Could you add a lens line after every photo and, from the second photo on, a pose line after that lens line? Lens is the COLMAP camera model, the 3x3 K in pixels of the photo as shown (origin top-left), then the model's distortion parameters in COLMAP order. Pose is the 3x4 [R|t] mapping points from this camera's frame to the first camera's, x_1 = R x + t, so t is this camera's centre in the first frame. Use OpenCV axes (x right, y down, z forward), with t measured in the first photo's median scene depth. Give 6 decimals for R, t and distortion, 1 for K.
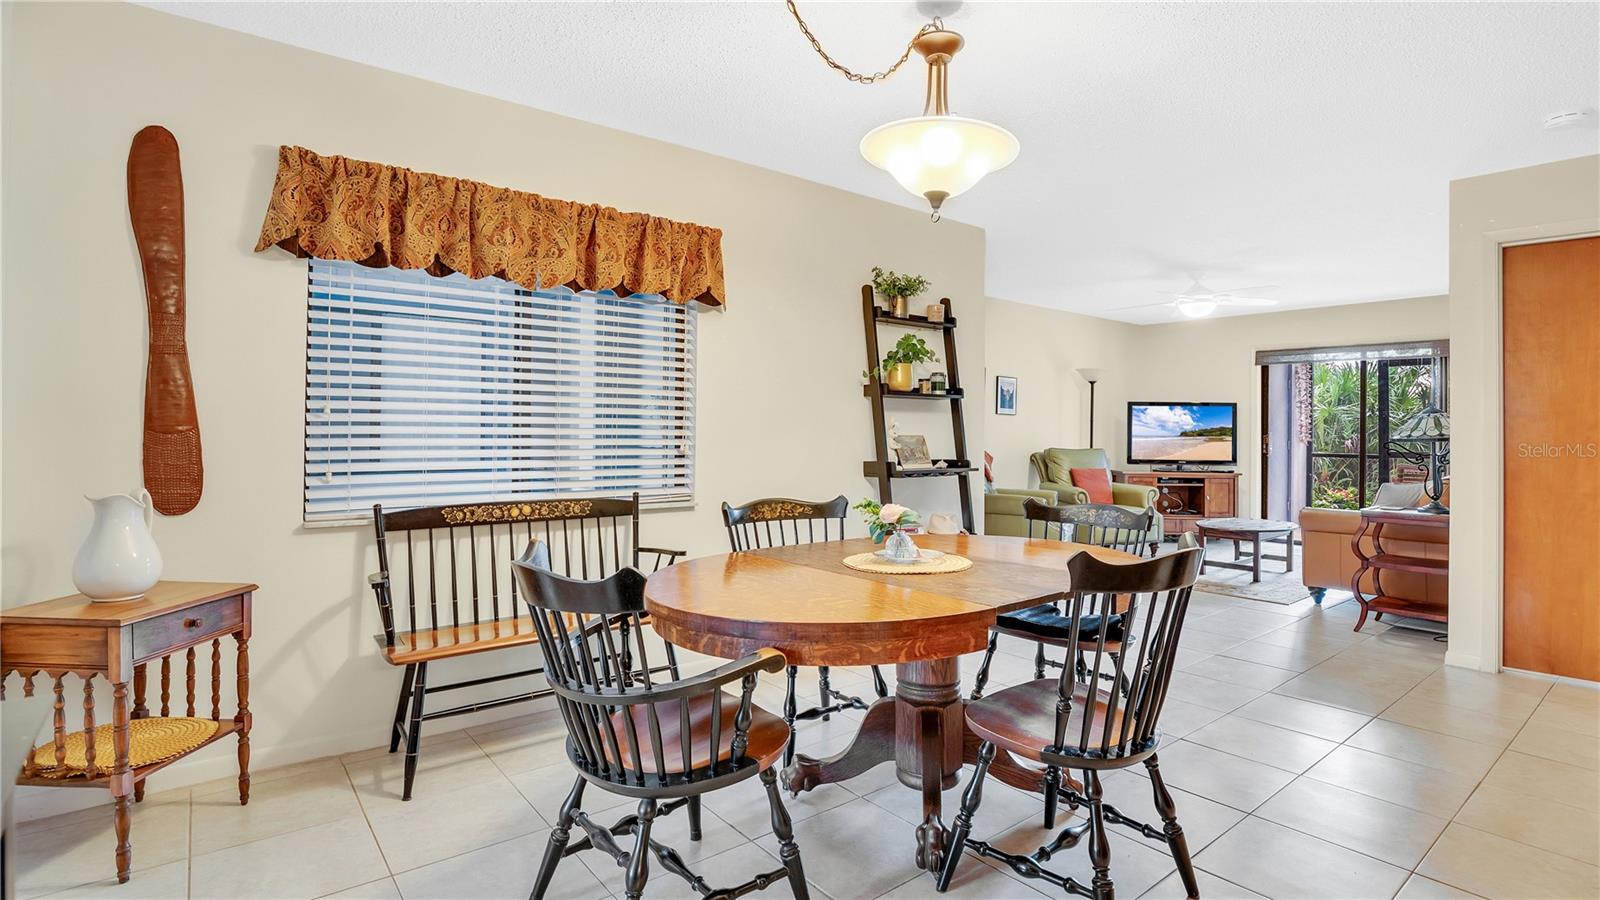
lens RADIAL K [[765.1, 0, 809.3], [0, 765.1, 420.7], [0, 0, 1]] dist [-0.013183, 0.000043]
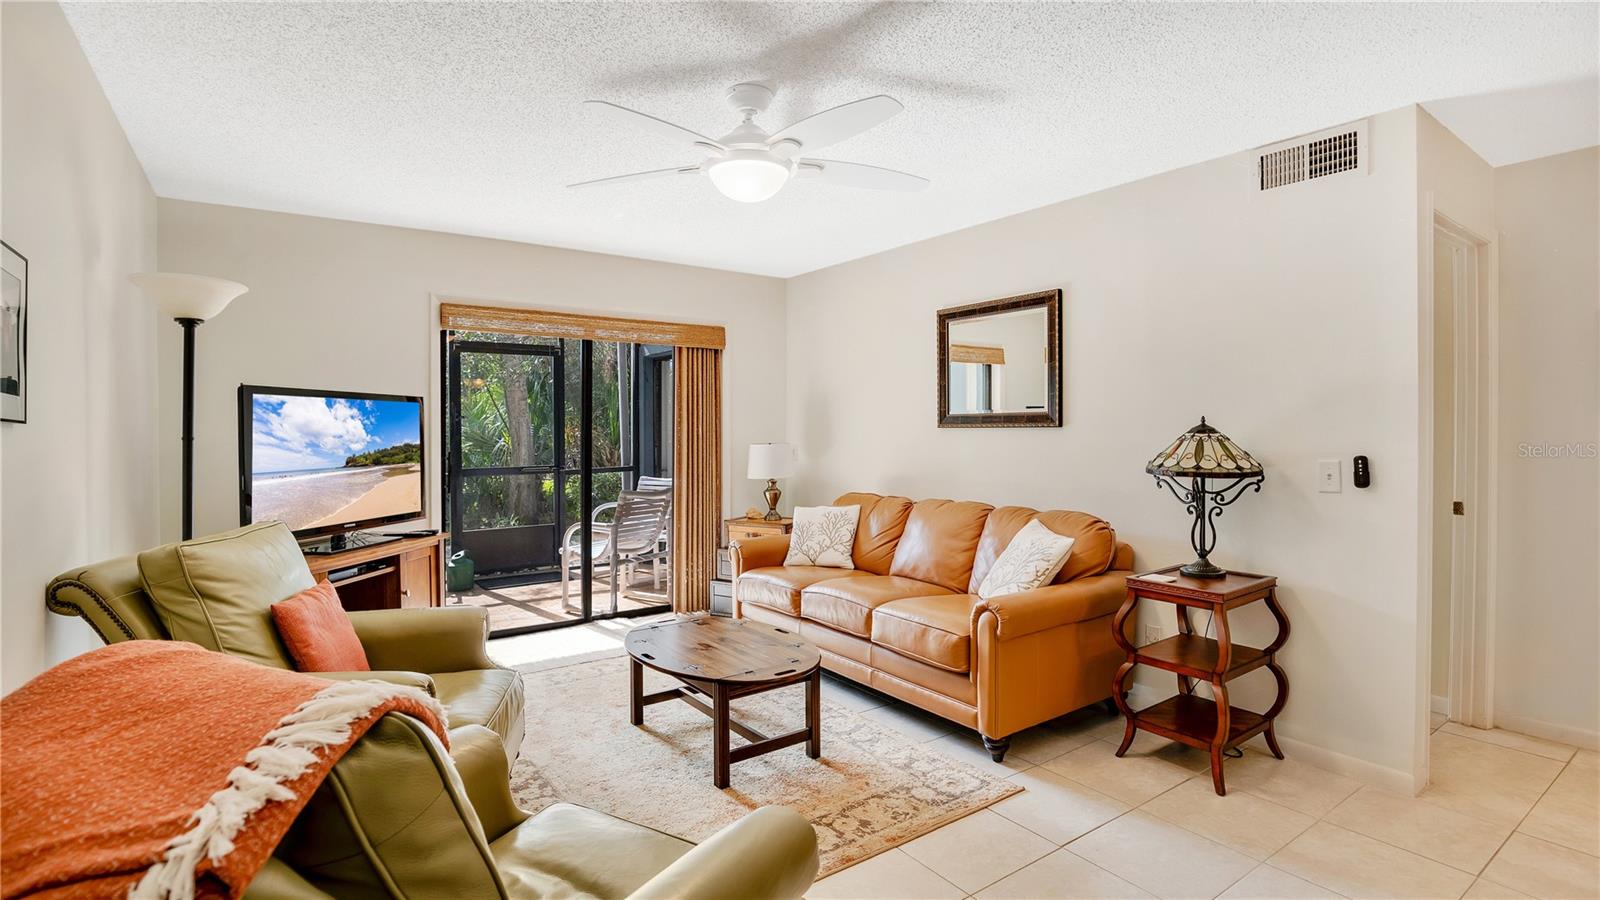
lens RADIAL K [[776.8, 0, 804.3], [0, 776.8, 444.3], [0, 0, 1]] dist [-0.012951, 0.000351]
pose [[0.040323, -0.029971, 0.998737, 0.053562], [-0.011189, 0.999474, 0.030445, -0.009593], [-0.999124, -0.012402, 0.039966, 0.720333]]
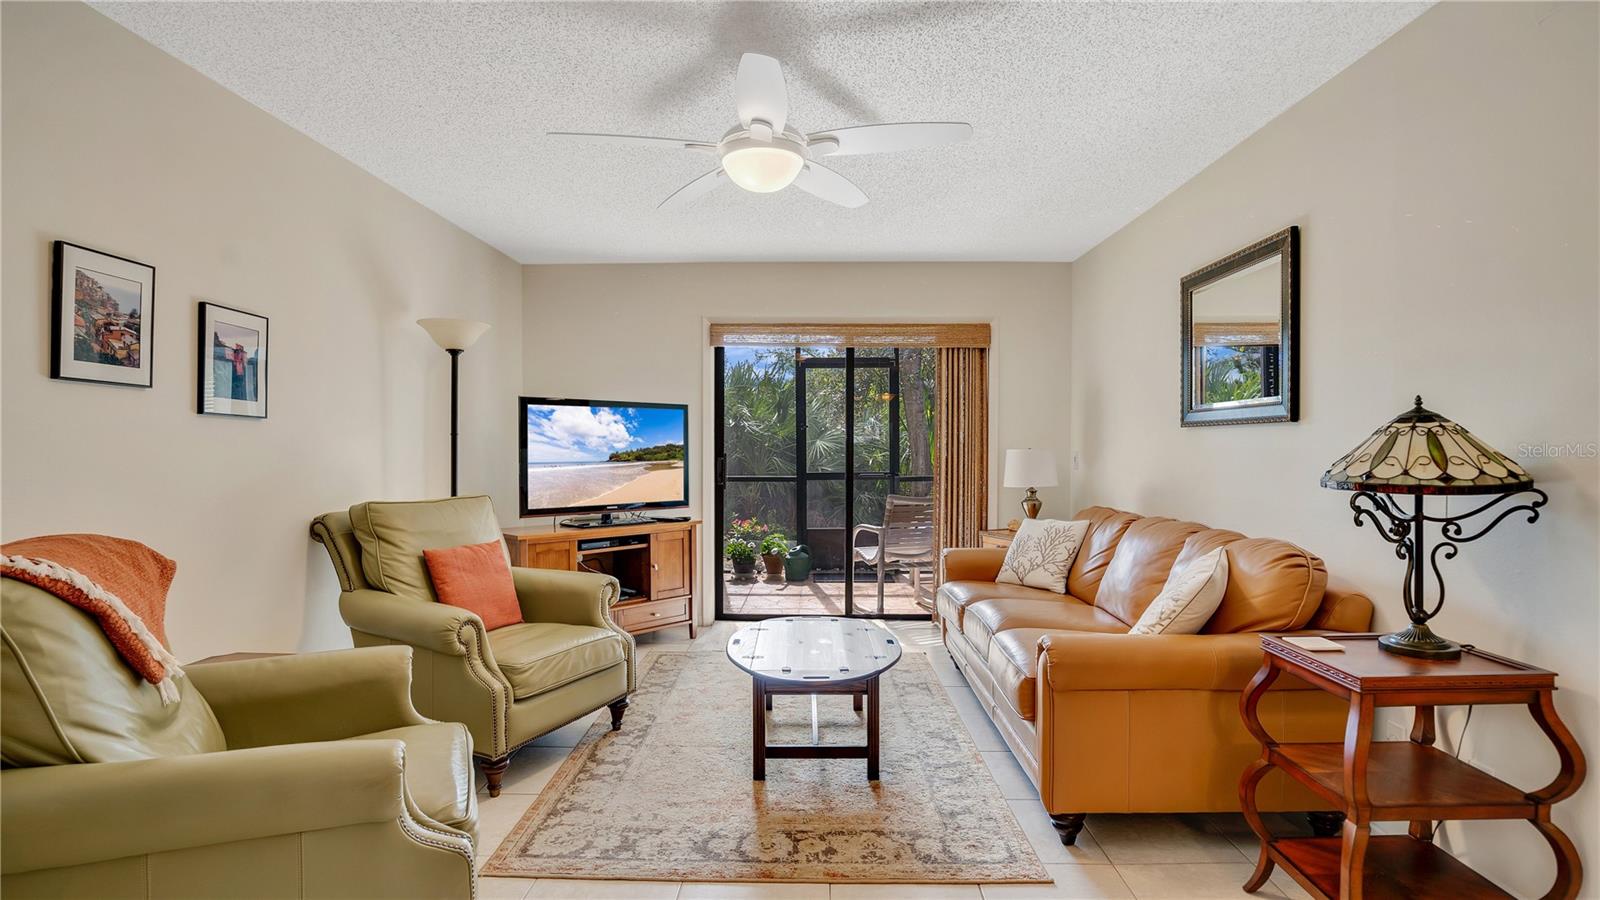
lens RADIAL K [[774.8, 0, 798.3], [0, 774.8, 468.0], [0, 0, 1]] dist [-0.022159, 0.000862]
pose [[0.639161, -0.033070, 0.768362, 0.142018], [-0.004227, 0.998909, 0.046509, -0.001869], [-0.769062, -0.032975, 0.638323, 0.535844]]
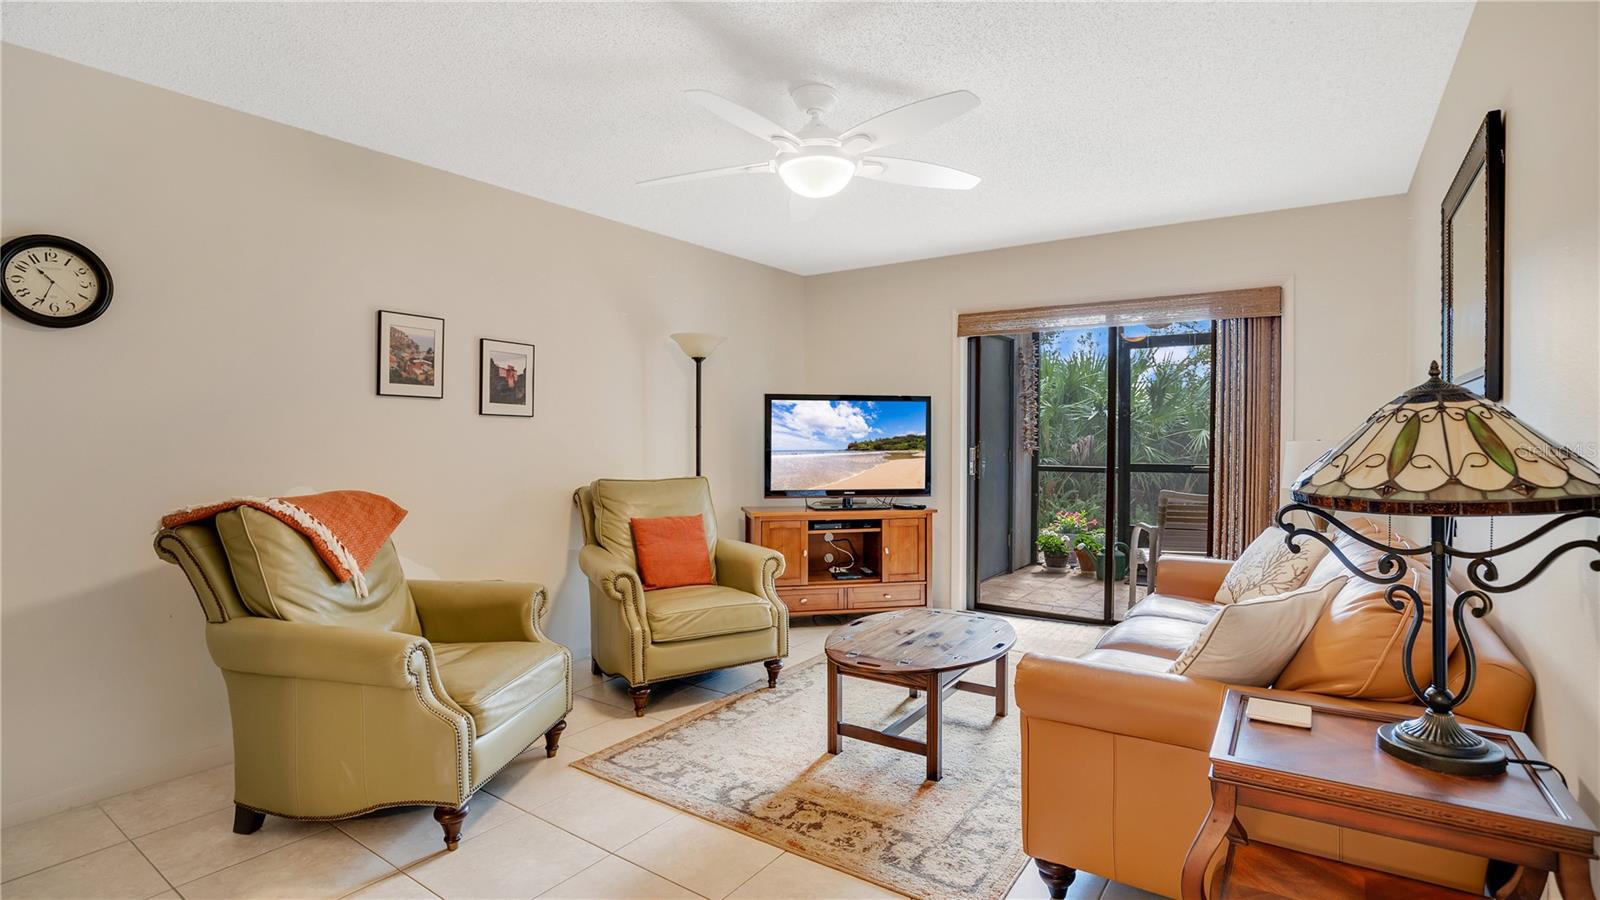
lens RADIAL K [[766.3, 0, 801.1], [0, 766.3, 458.2], [0, 0, 1]] dist [-0.021999, -0.000130]
pose [[0.959171, -0.019532, 0.282152, 0.279856], [0.006392, 0.998855, 0.047416, -0.002715], [-0.282755, -0.043677, 0.958197, 0.428831]]
